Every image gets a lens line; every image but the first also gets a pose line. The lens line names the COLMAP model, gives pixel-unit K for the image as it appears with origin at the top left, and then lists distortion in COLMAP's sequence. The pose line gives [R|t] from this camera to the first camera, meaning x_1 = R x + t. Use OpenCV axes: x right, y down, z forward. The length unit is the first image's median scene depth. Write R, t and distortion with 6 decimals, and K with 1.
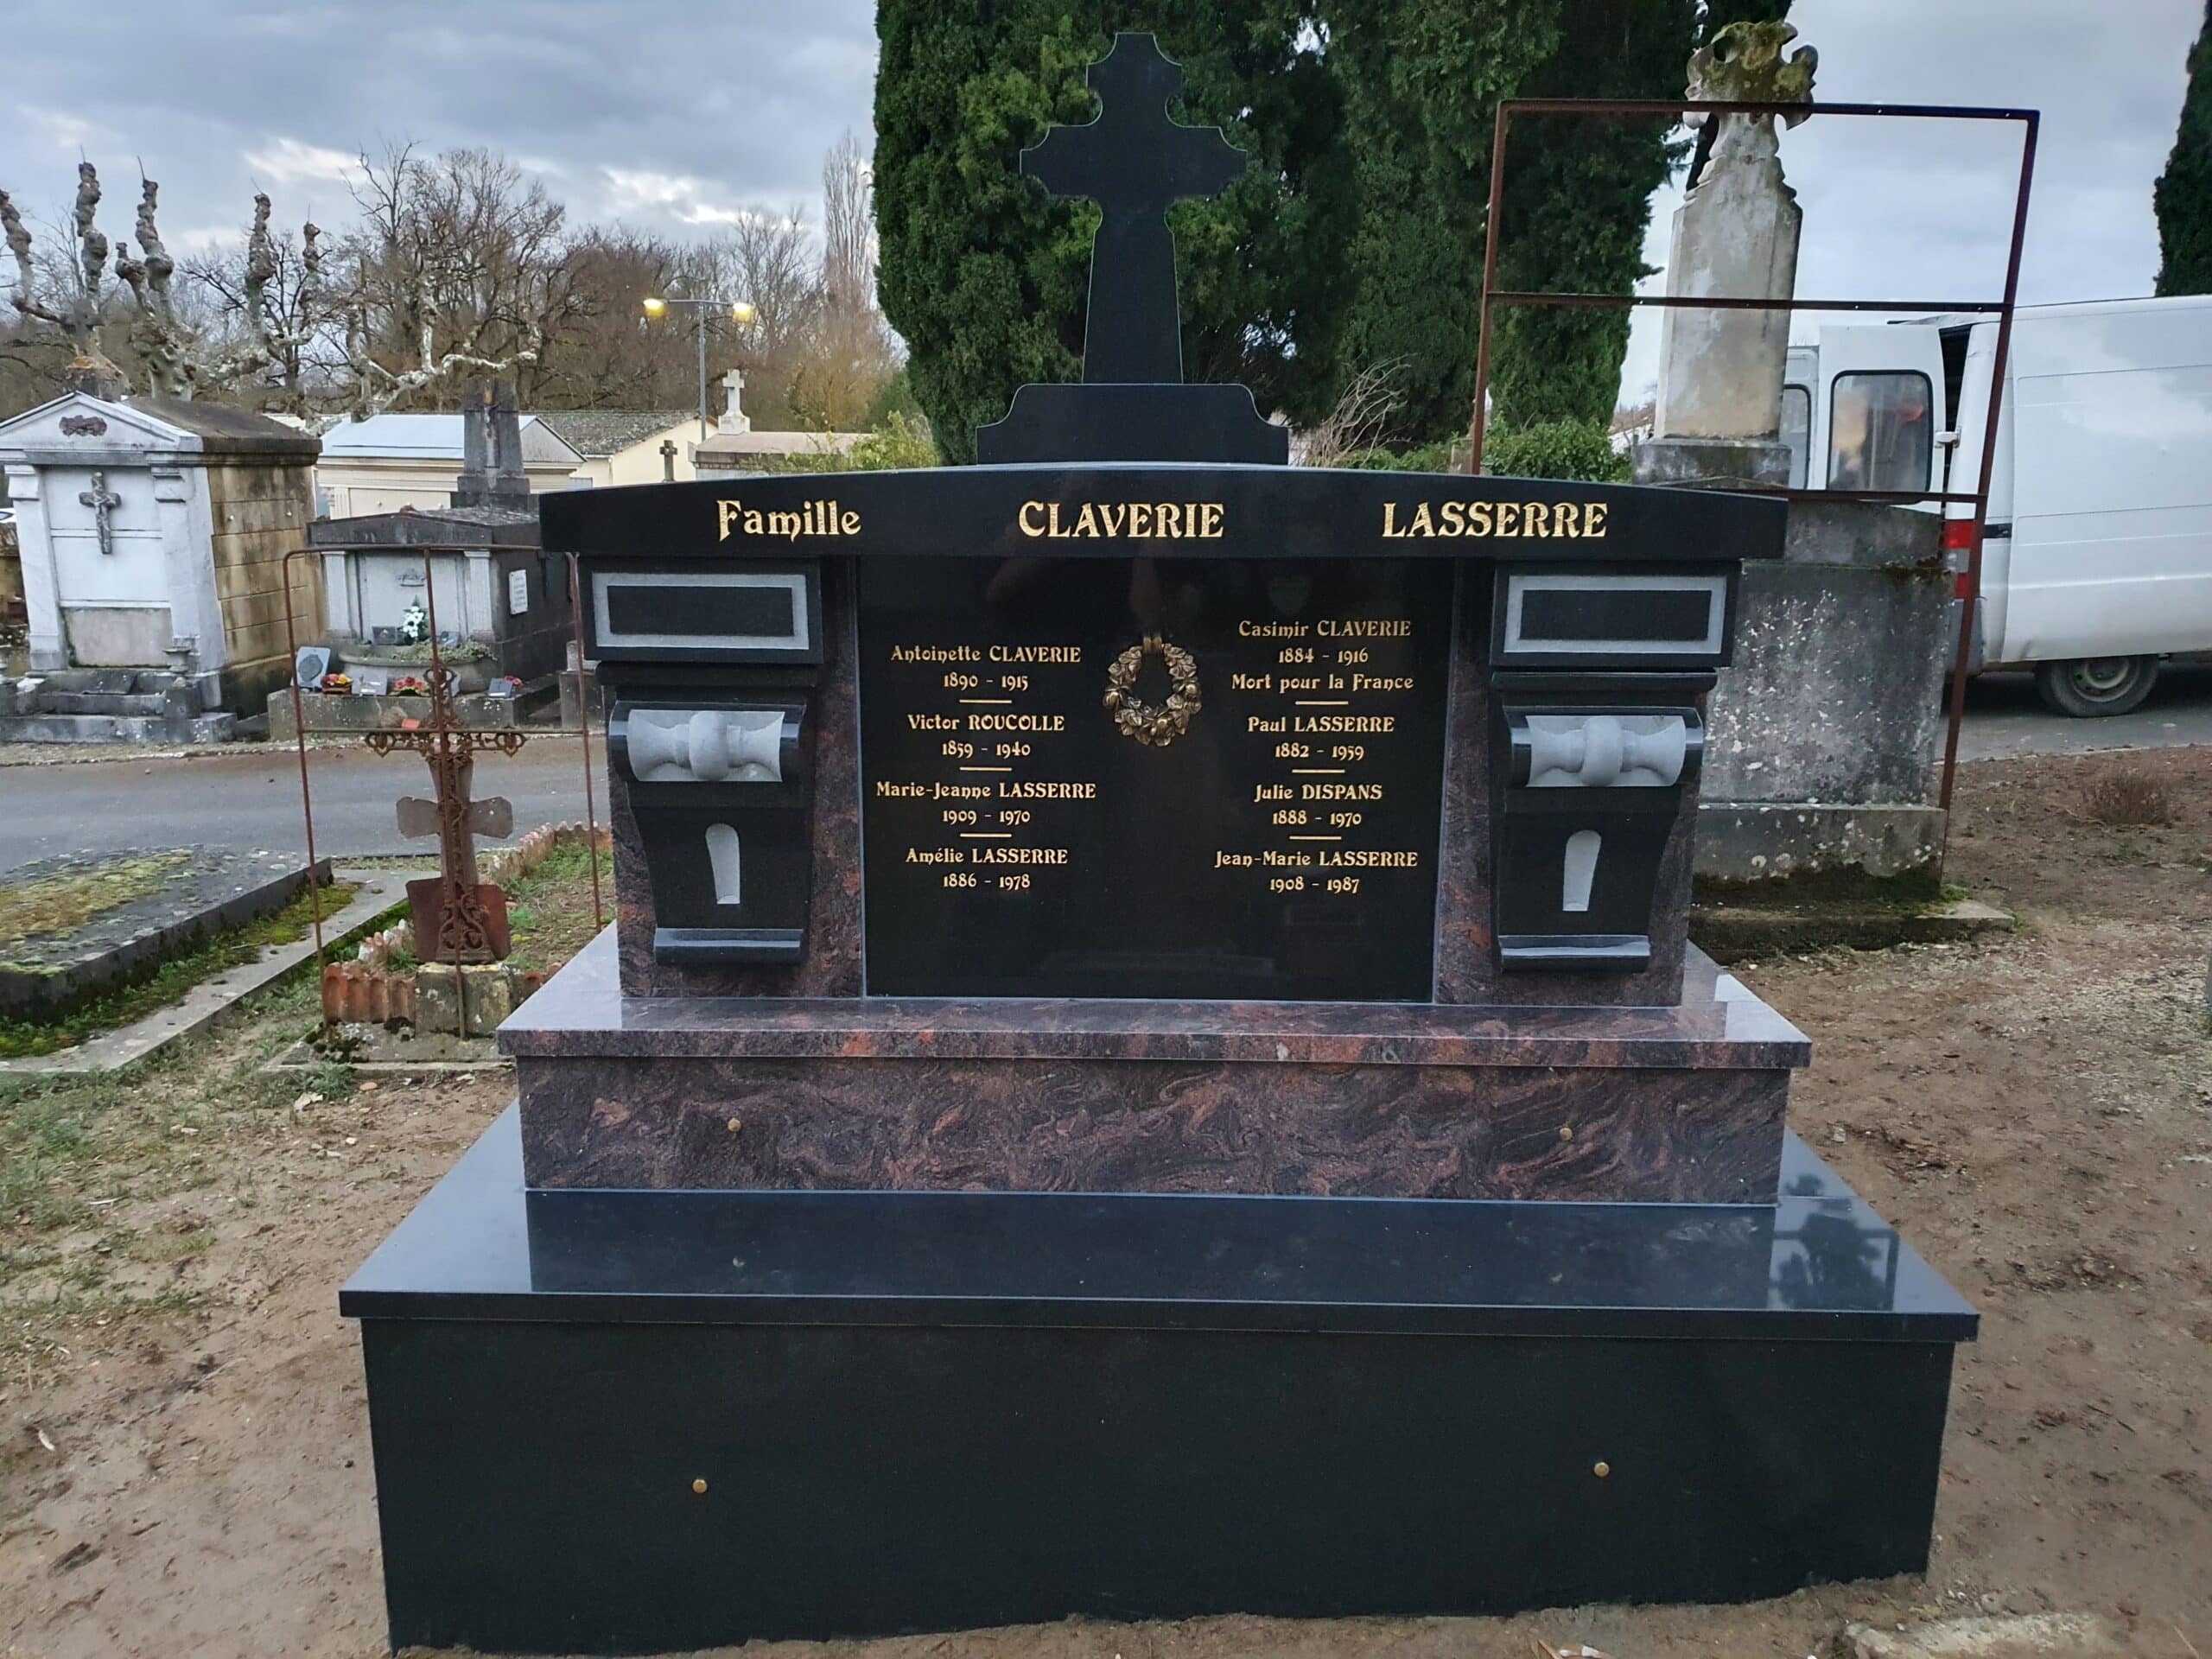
lens RADIAL K [[1634.2, 0, 1106.0], [0, 1634.2, 829.5], [0, 0, 1]] dist [0.044243, -0.085827]
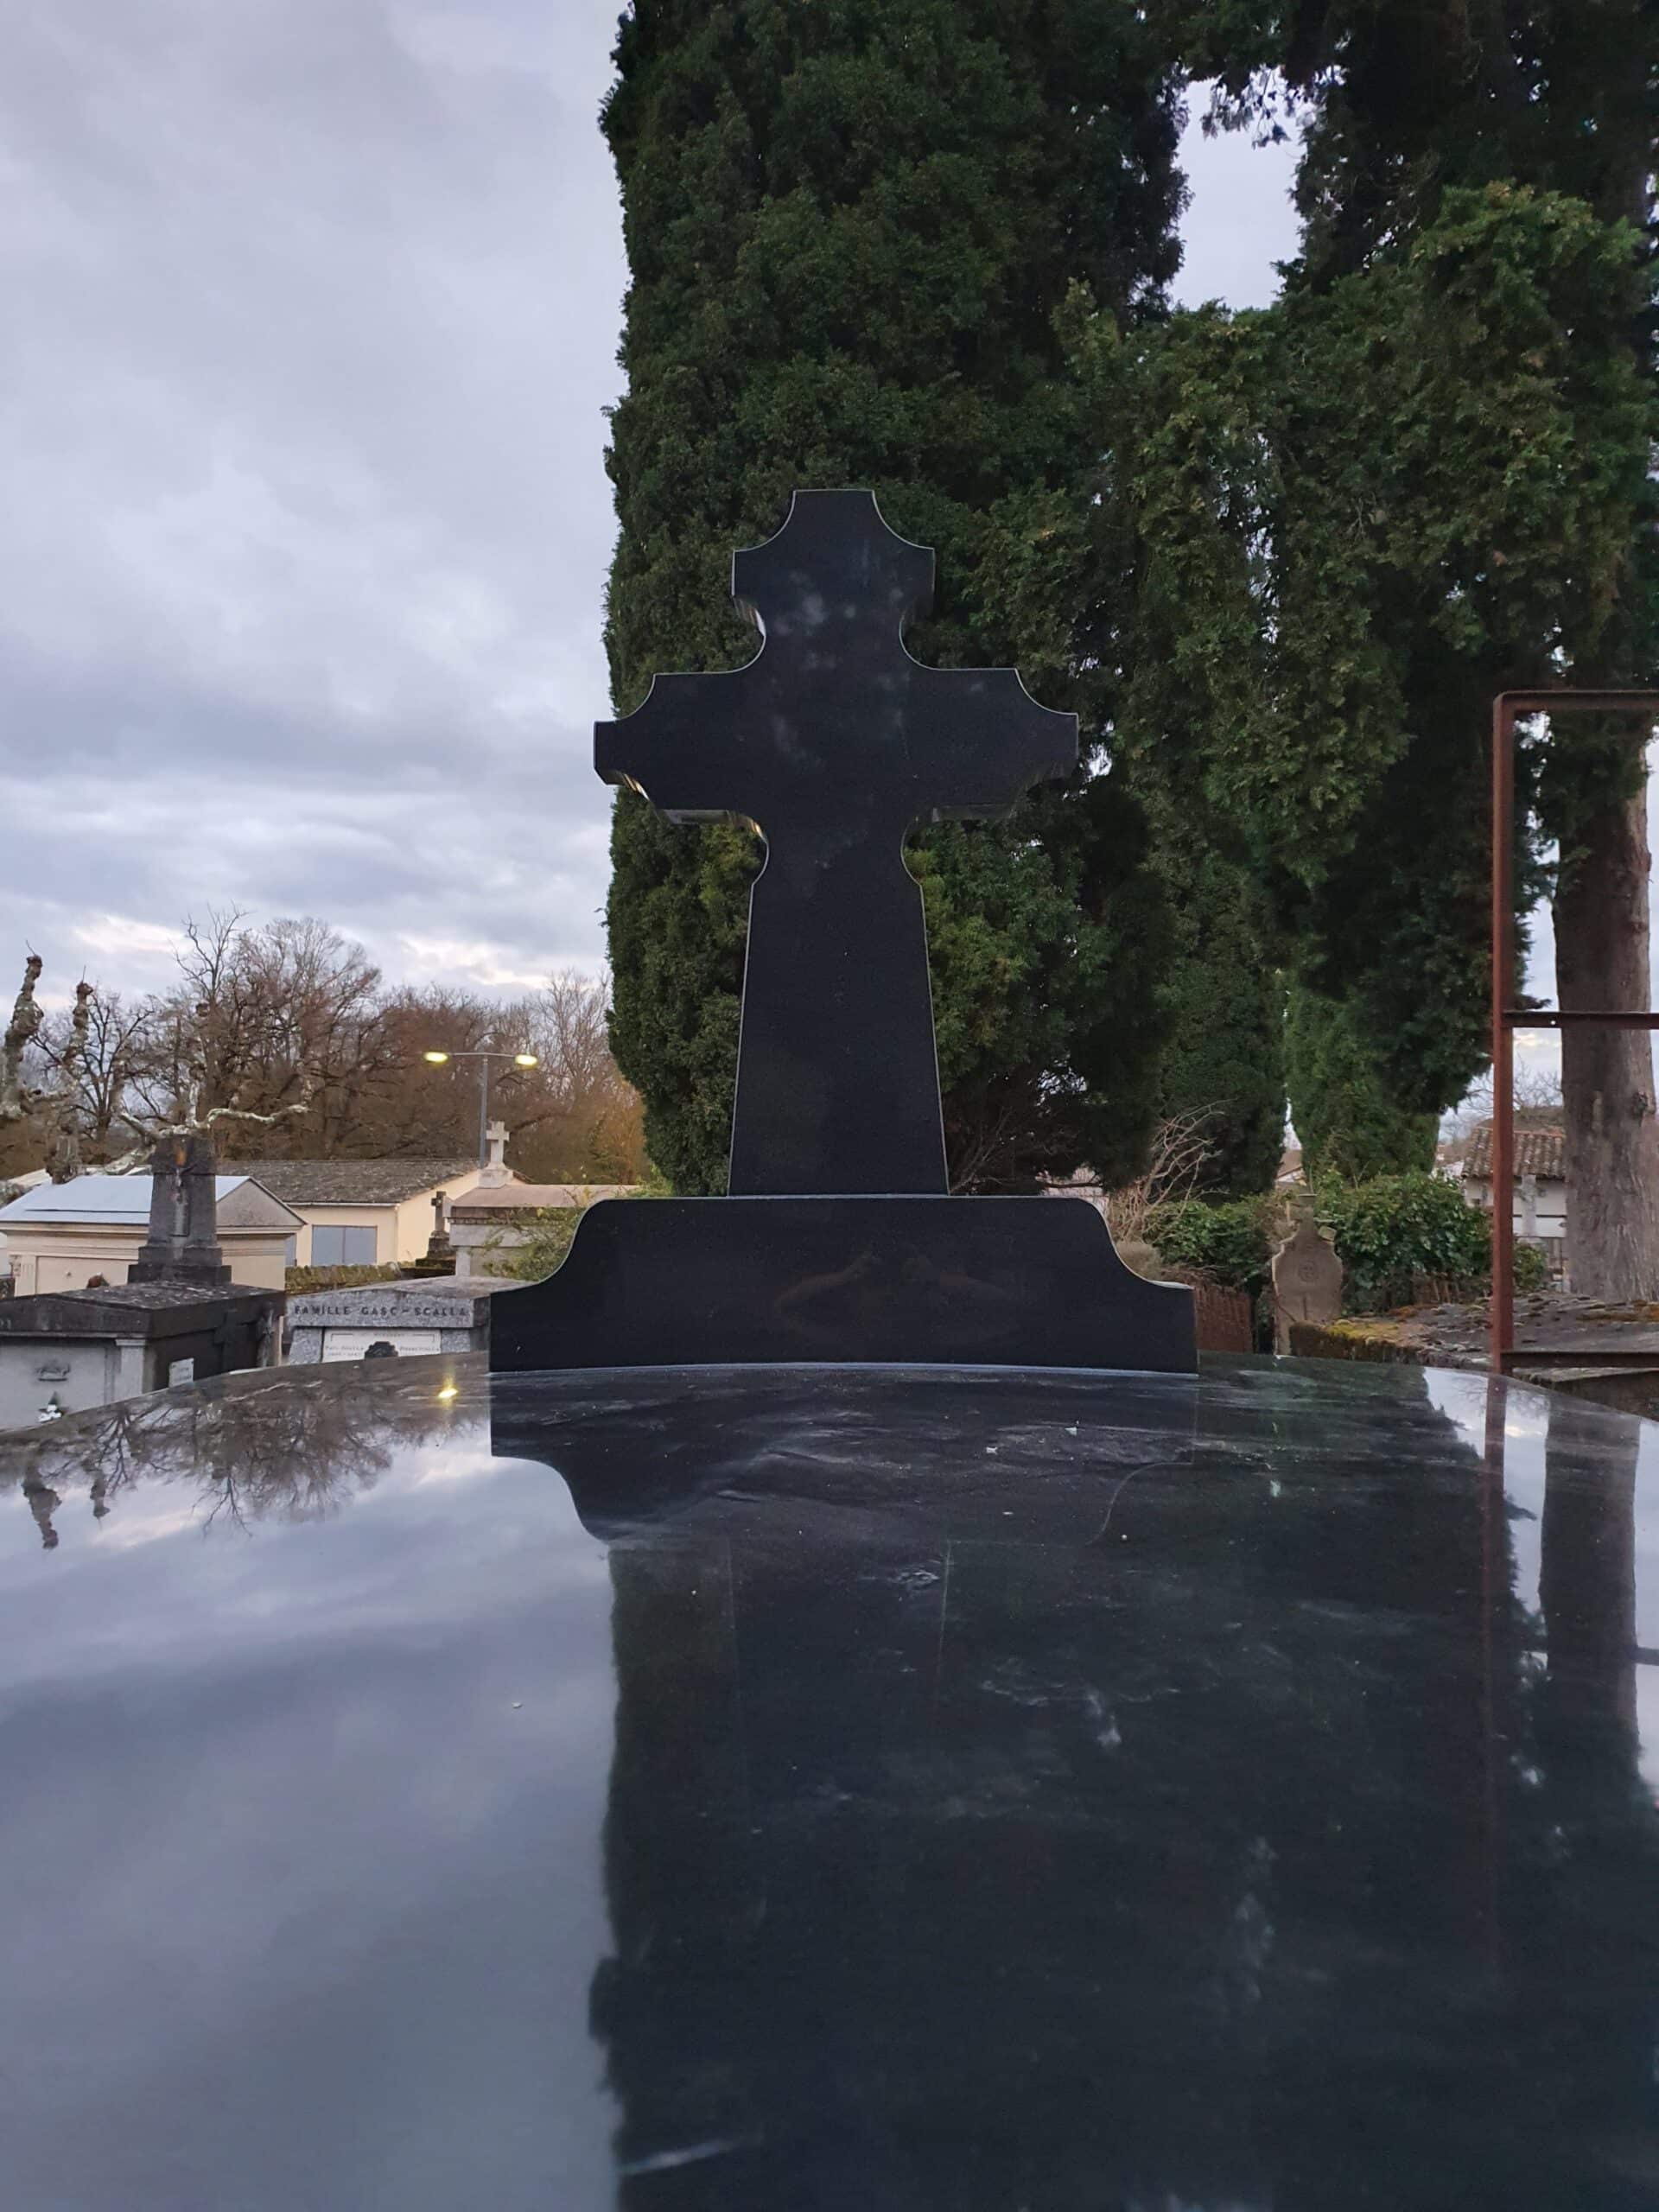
lens RADIAL K [[1634.2, 0, 829.5], [0, 1634.2, 1106.0], [0, 0, 1]] dist [0.044243, -0.085827]
pose [[0.999012, -0.009181, -0.043492, 0.011238], [-0.003100, 0.961667, -0.274203, -0.054173], [0.044342, 0.274067, 0.960688, 0.175355]]
